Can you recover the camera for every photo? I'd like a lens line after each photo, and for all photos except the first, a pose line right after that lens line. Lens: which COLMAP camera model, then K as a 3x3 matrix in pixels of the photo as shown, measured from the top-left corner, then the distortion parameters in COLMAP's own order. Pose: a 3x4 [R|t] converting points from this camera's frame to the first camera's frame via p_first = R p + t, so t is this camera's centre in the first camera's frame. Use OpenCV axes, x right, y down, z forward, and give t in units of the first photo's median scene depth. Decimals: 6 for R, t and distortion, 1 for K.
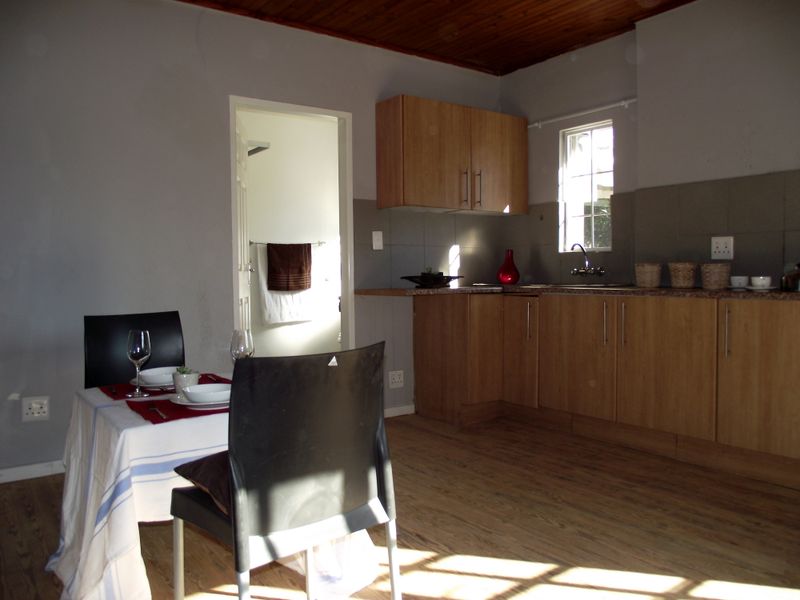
lens RADIAL K [[629.4, 0, 405.3], [0, 629.4, 303.8], [0, 0, 1]] dist [-0.087680, 0.078176]
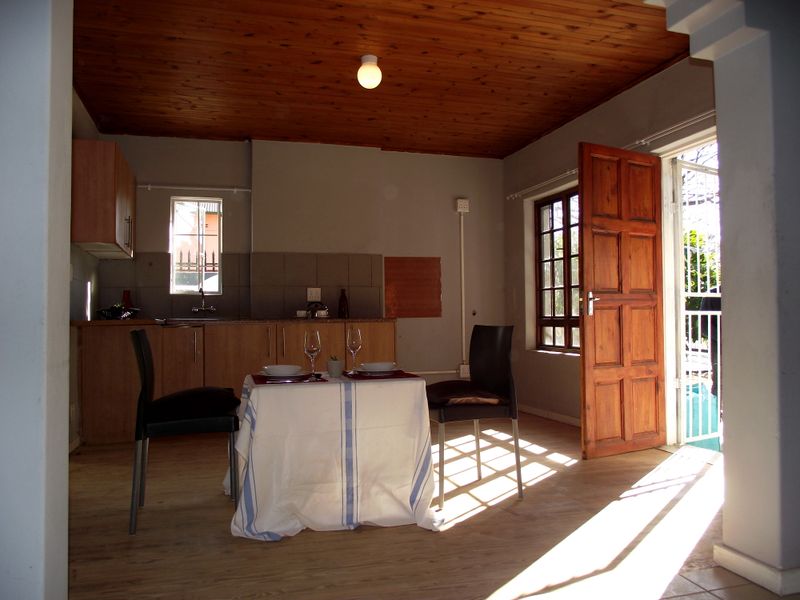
lens RADIAL K [[629.4, 0, 405.3], [0, 629.4, 303.8], [0, 0, 1]] dist [-0.087680, 0.078176]
pose [[0.346092, 0.041332, 0.937290, -0.824178], [0.060749, 0.995945, -0.066350, 0.051226], [-0.936232, 0.079902, 0.342178, 0.170613]]
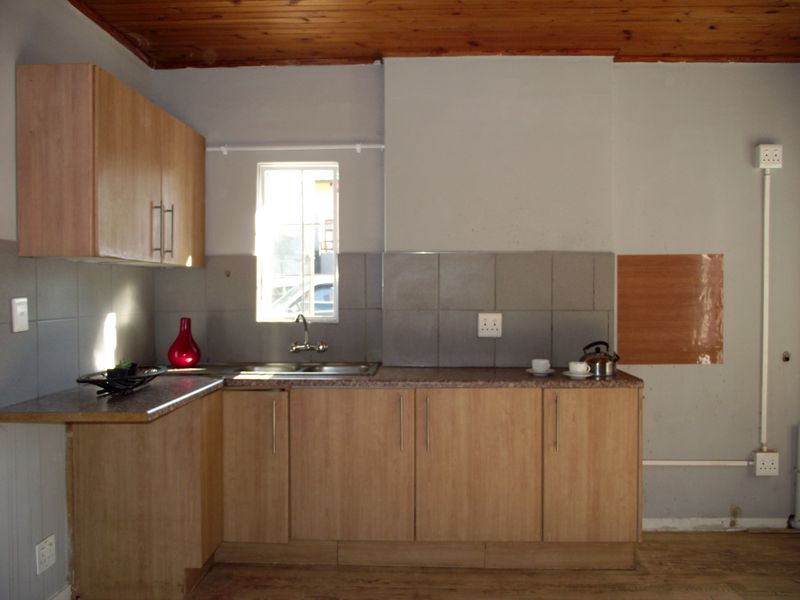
lens RADIAL K [[629.4, 0, 405.3], [0, 629.4, 303.8], [0, 0, 1]] dist [-0.087680, 0.078176]
pose [[0.625877, -0.007598, 0.779885, -0.264800], [0.035593, 0.999189, -0.018830, -0.092683], [-0.779109, 0.039544, 0.625640, 0.425159]]
